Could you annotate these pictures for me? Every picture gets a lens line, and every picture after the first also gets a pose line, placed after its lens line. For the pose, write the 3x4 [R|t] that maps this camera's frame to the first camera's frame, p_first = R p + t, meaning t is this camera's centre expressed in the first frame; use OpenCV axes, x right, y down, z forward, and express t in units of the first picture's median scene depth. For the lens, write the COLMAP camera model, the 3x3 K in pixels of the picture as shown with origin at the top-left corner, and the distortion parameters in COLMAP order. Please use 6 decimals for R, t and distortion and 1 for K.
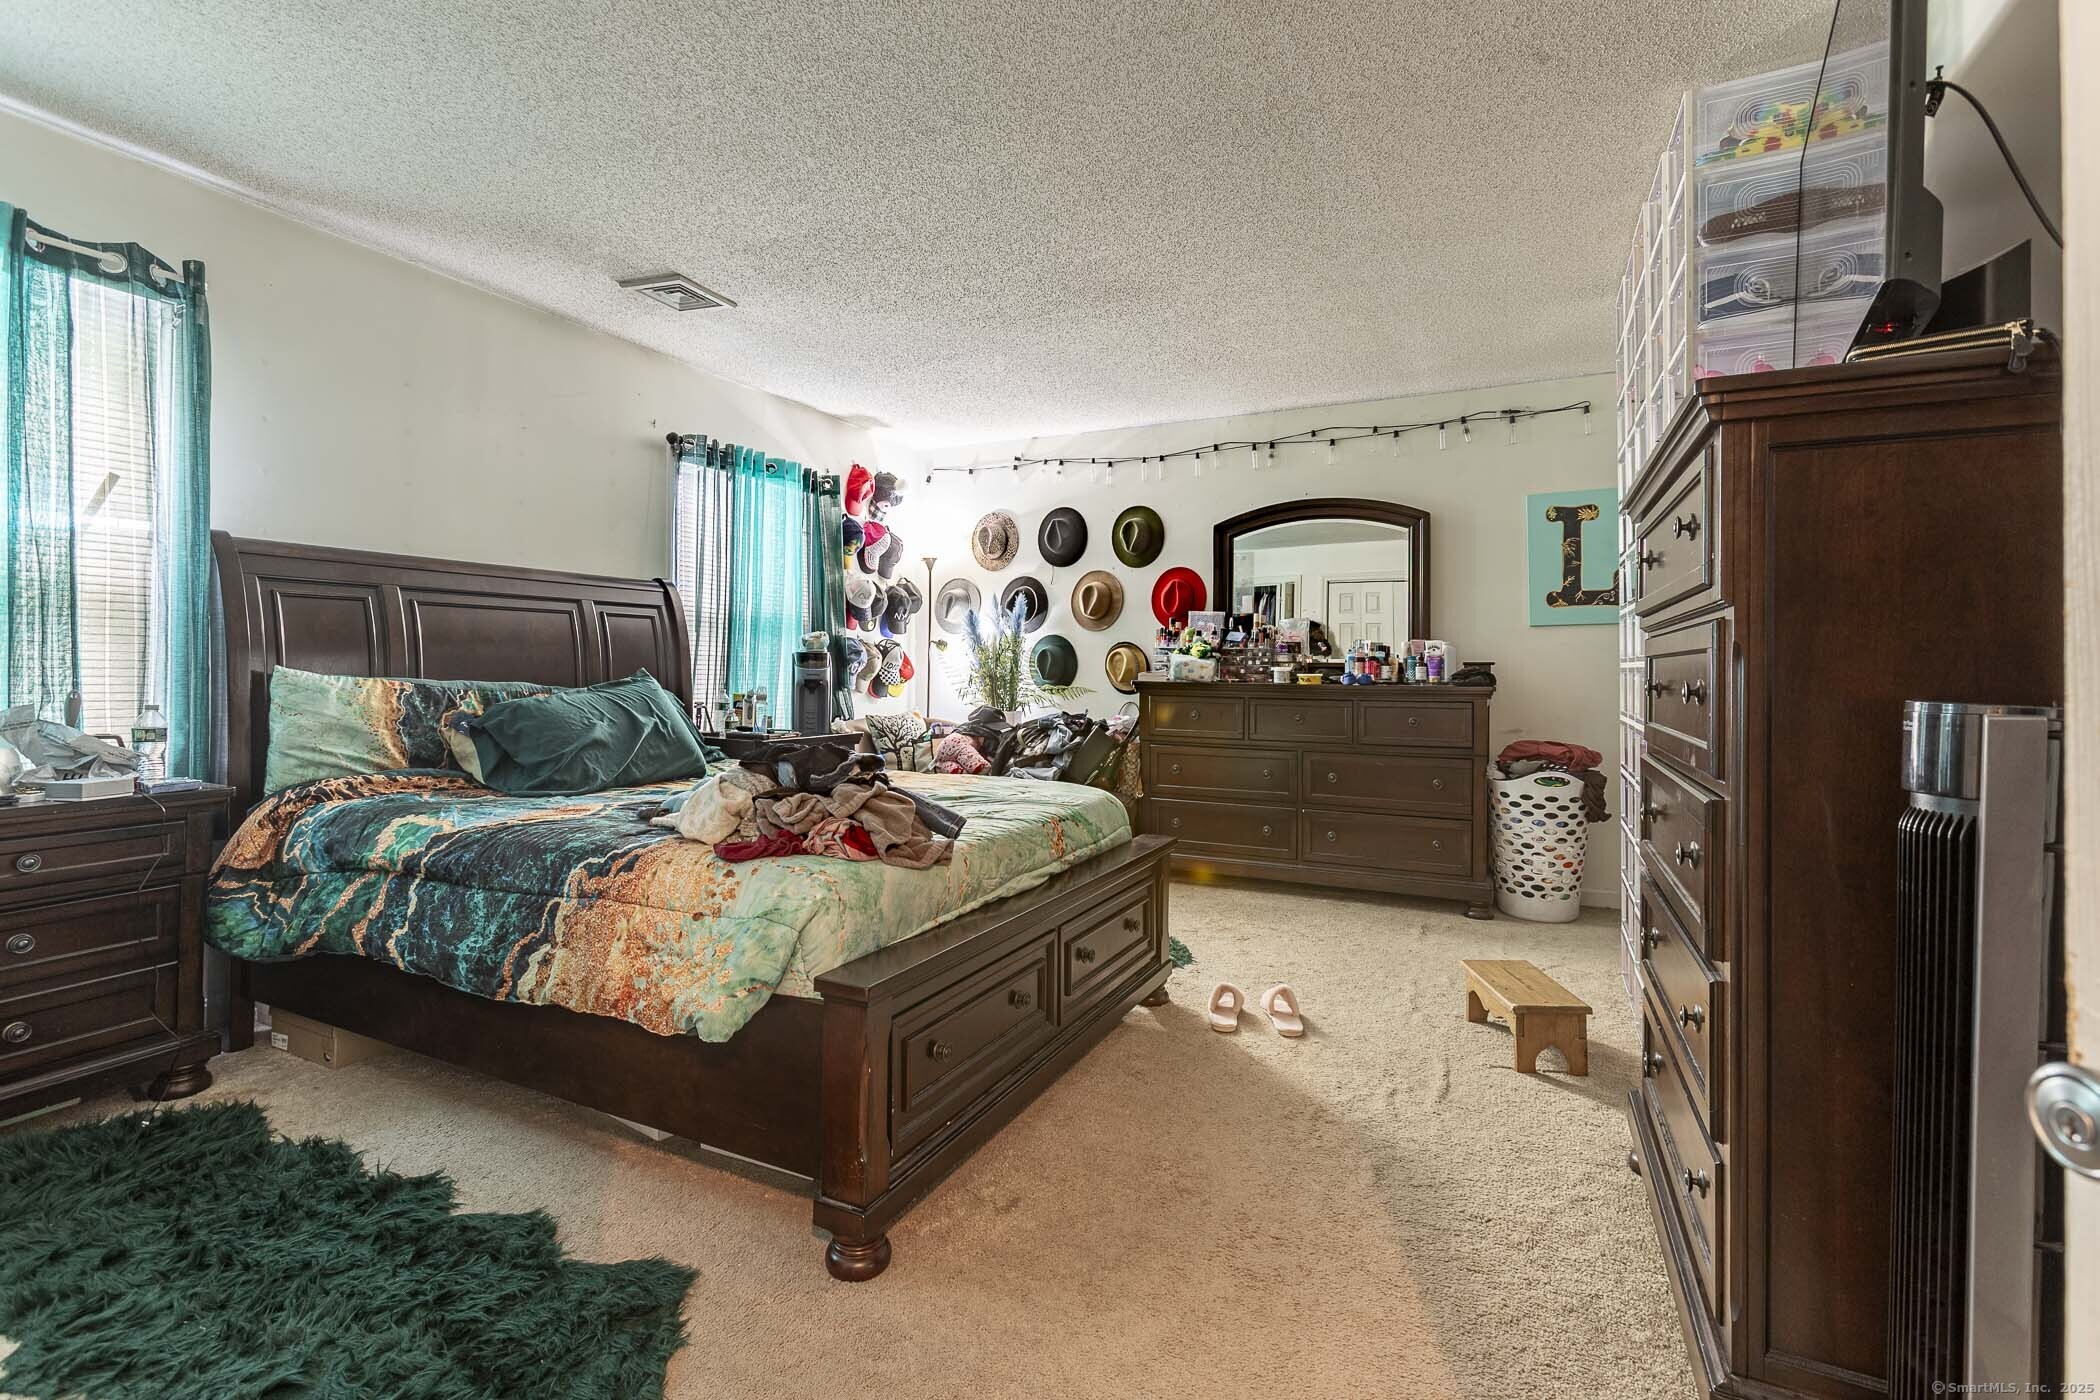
lens RADIAL K [[937.2, 0, 1033.2], [0, 937.2, 665.0], [0, 0, 1]] dist [0.001522, 0.000762]
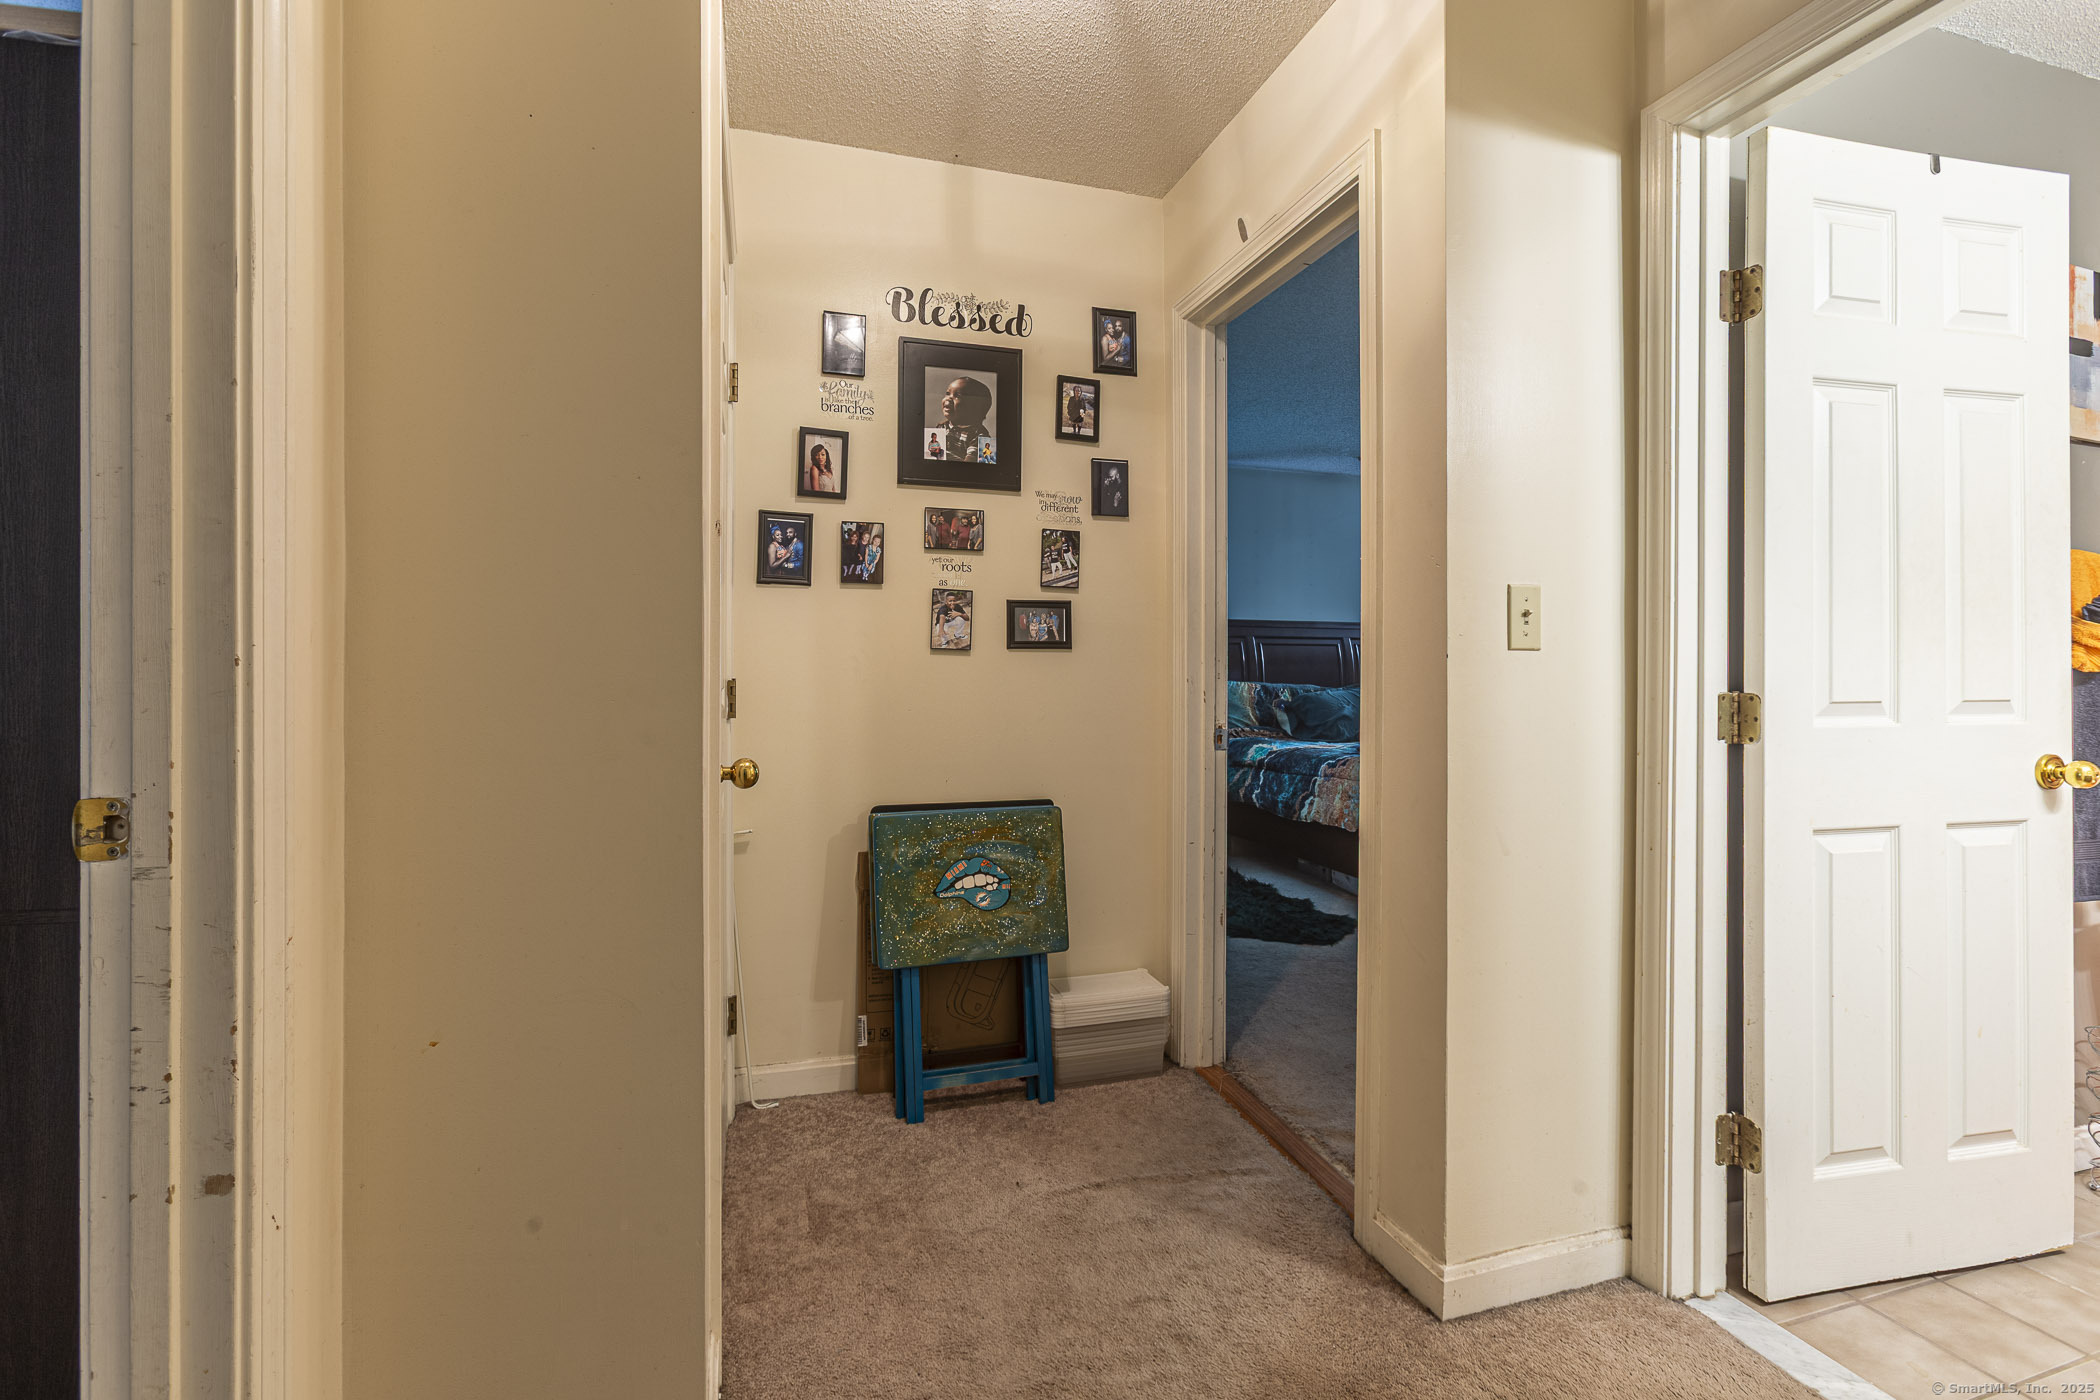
lens RADIAL K [[959.8, 0, 1047.0], [0, 959.8, 671.3], [0, 0, 1]] dist [-0.026827, 0.000162]
pose [[0.696725, -0.012671, -0.717227, 0.614996], [0.007096, 0.999917, -0.010773, 0.012033], [0.717303, 0.002416, 0.696757, -0.945236]]
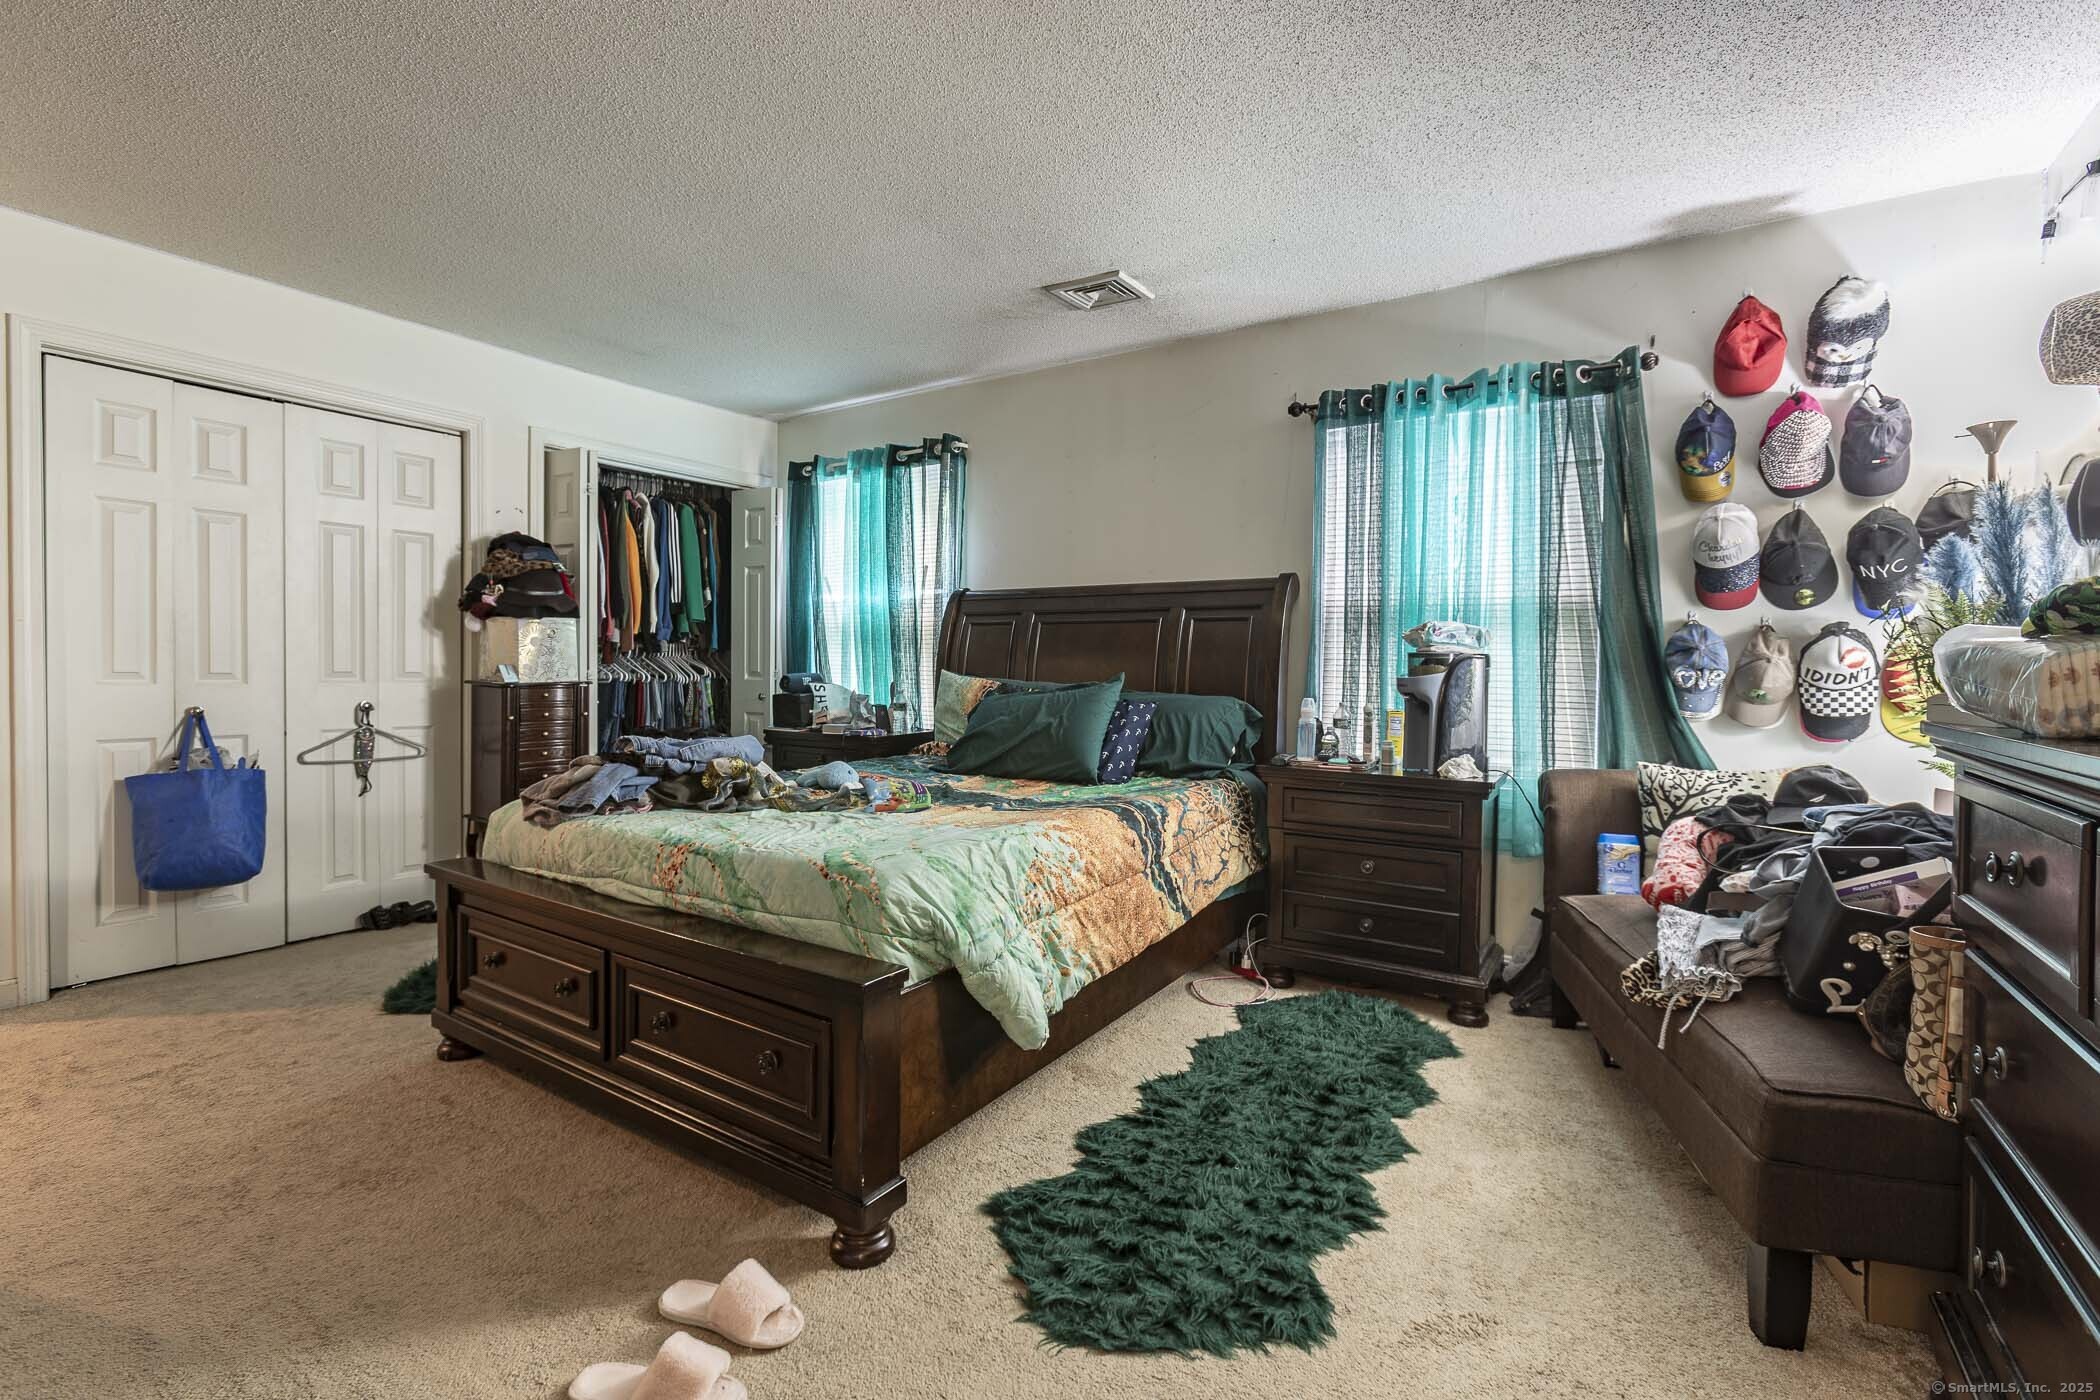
lens RADIAL K [[937.2, 0, 1033.2], [0, 937.2, 665.0], [0, 0, 1]] dist [0.001522, 0.000762]
pose [[-0.112714, -0.011775, -0.993558, 0.902410], [-0.009550, 0.999896, -0.010767, 0.011211], [0.993582, 0.008275, -0.112815, 1.544276]]
